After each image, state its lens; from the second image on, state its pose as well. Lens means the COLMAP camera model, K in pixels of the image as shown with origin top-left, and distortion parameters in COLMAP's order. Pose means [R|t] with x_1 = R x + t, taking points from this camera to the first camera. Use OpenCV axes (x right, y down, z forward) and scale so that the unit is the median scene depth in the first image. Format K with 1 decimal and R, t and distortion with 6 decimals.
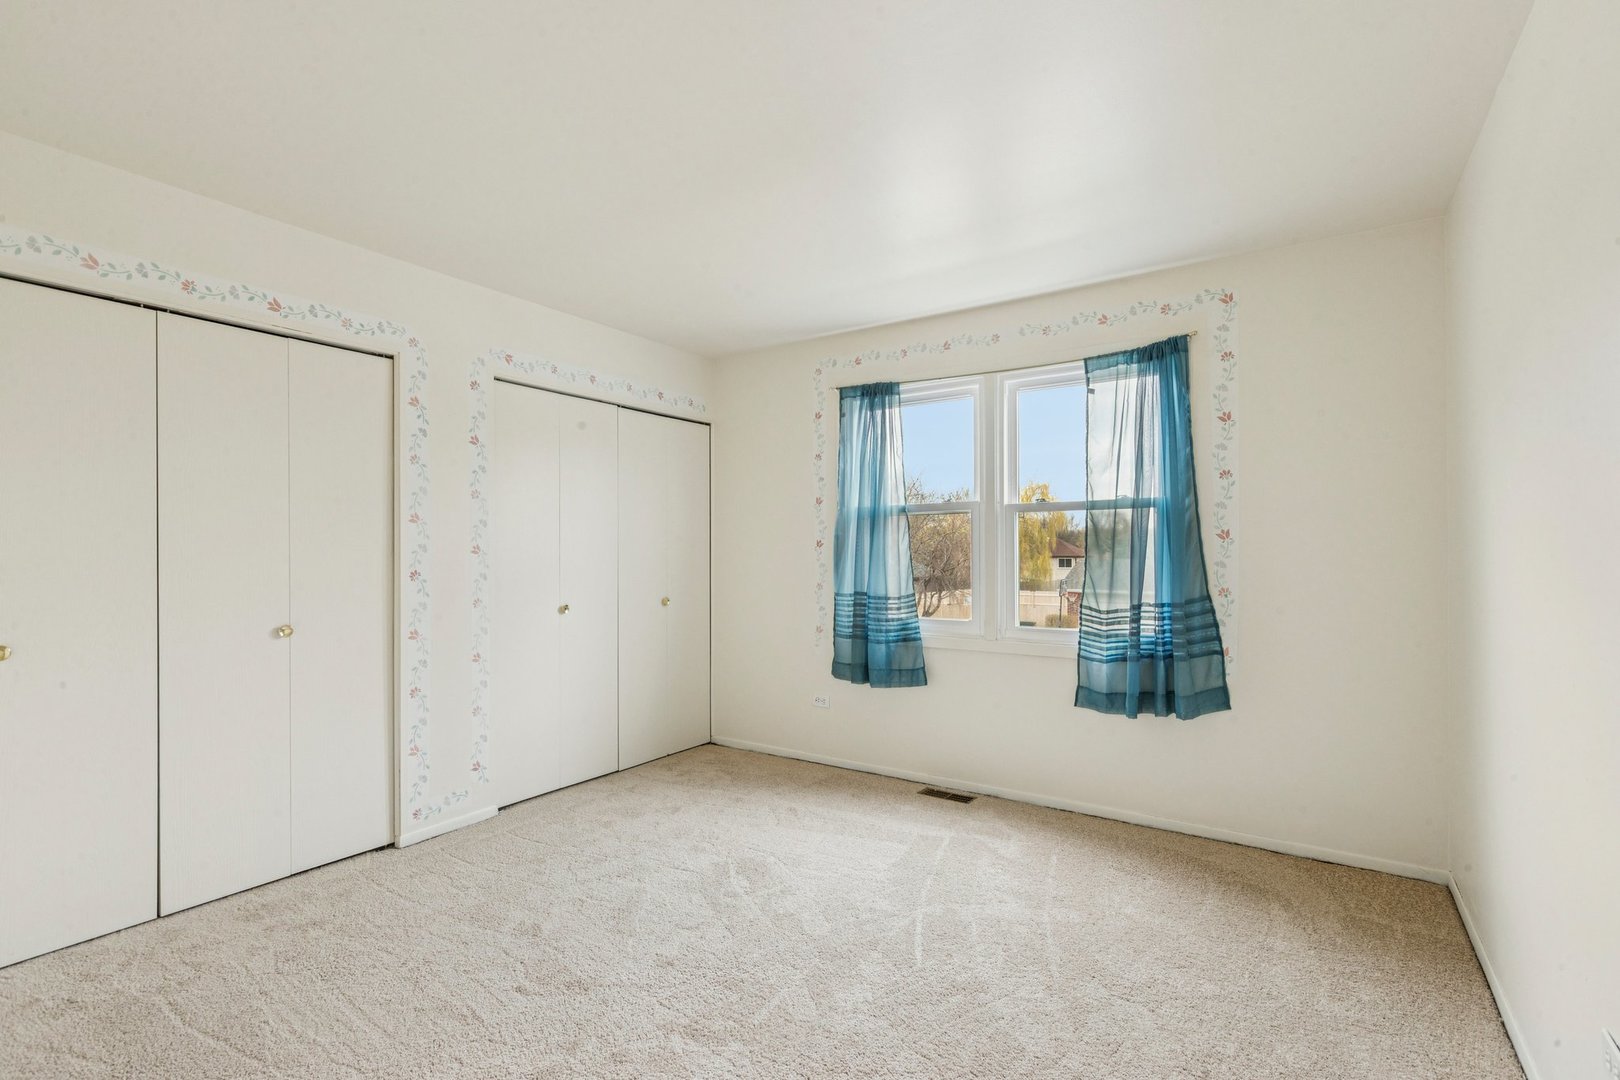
lens RADIAL K [[728.3, 0, 807.7], [0, 728.3, 551.8], [0, 0, 1]] dist [-0.000186, 0.001661]
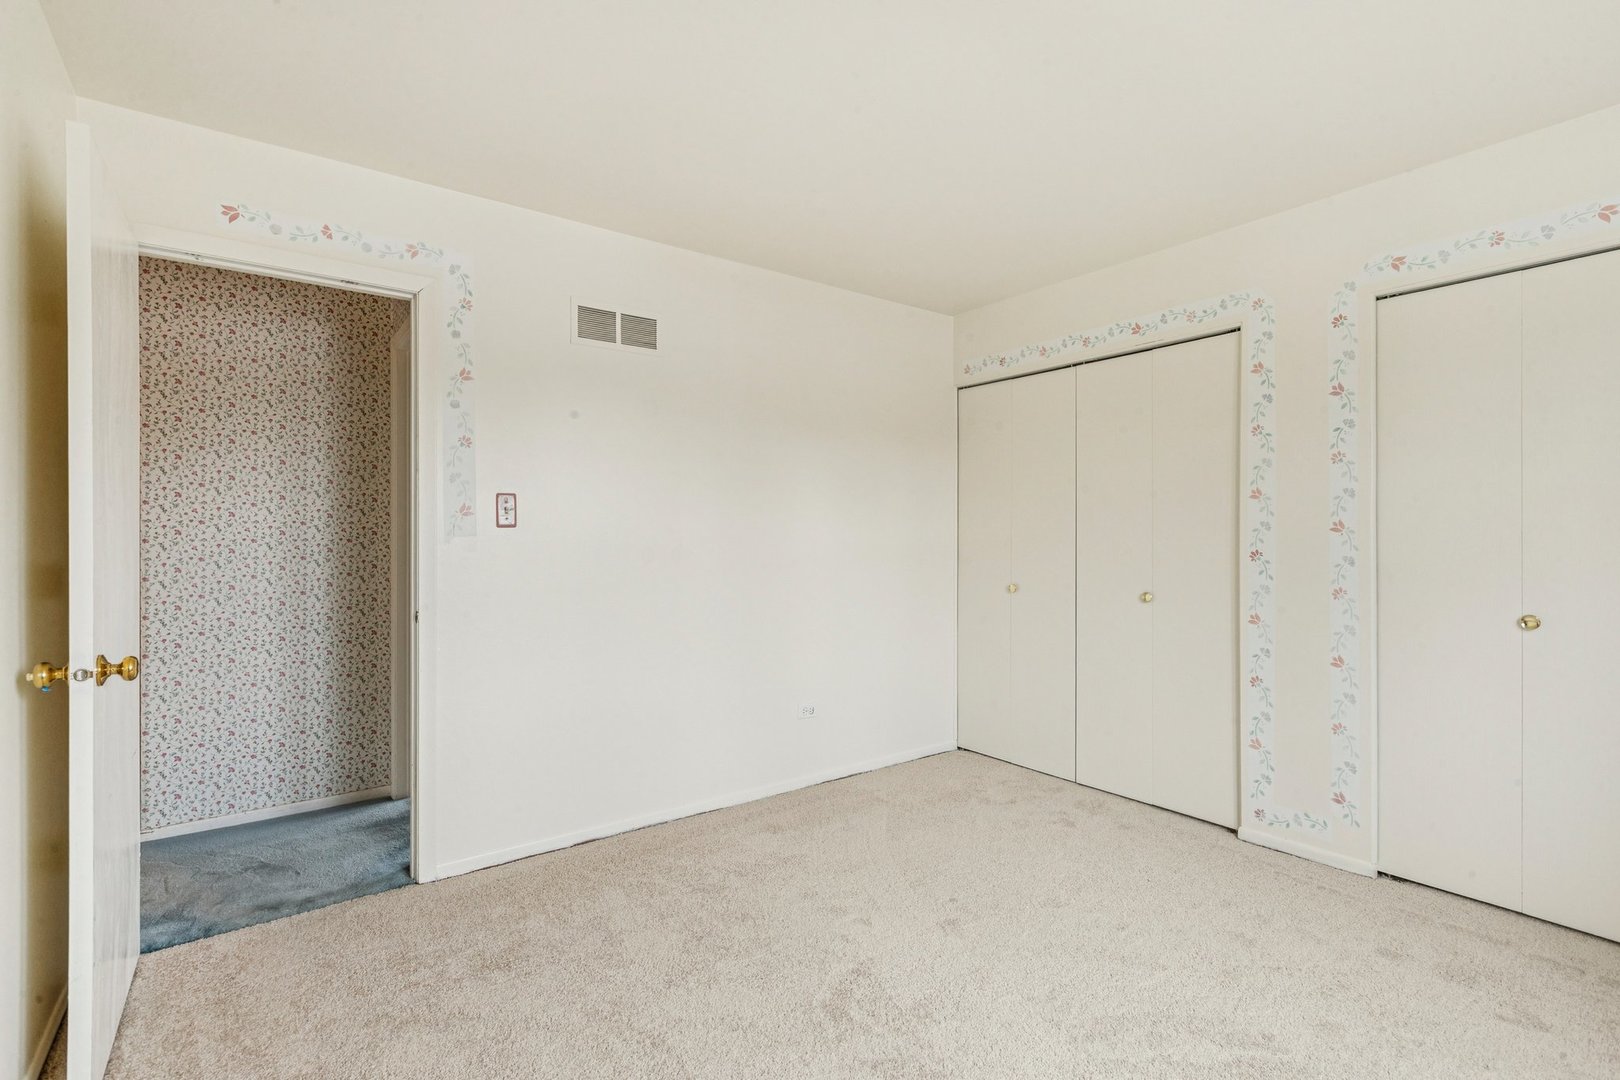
lens RADIAL K [[728.3, 0, 807.0], [0, 728.3, 533.9], [0, 0, 1]] dist [-0.000186, 0.001661]
pose [[-0.314314, 0.000946, -0.949319, 0.520068], [0.006948, 0.999975, -0.001304, 0.002055], [0.949294, -0.007006, -0.314313, 0.746662]]
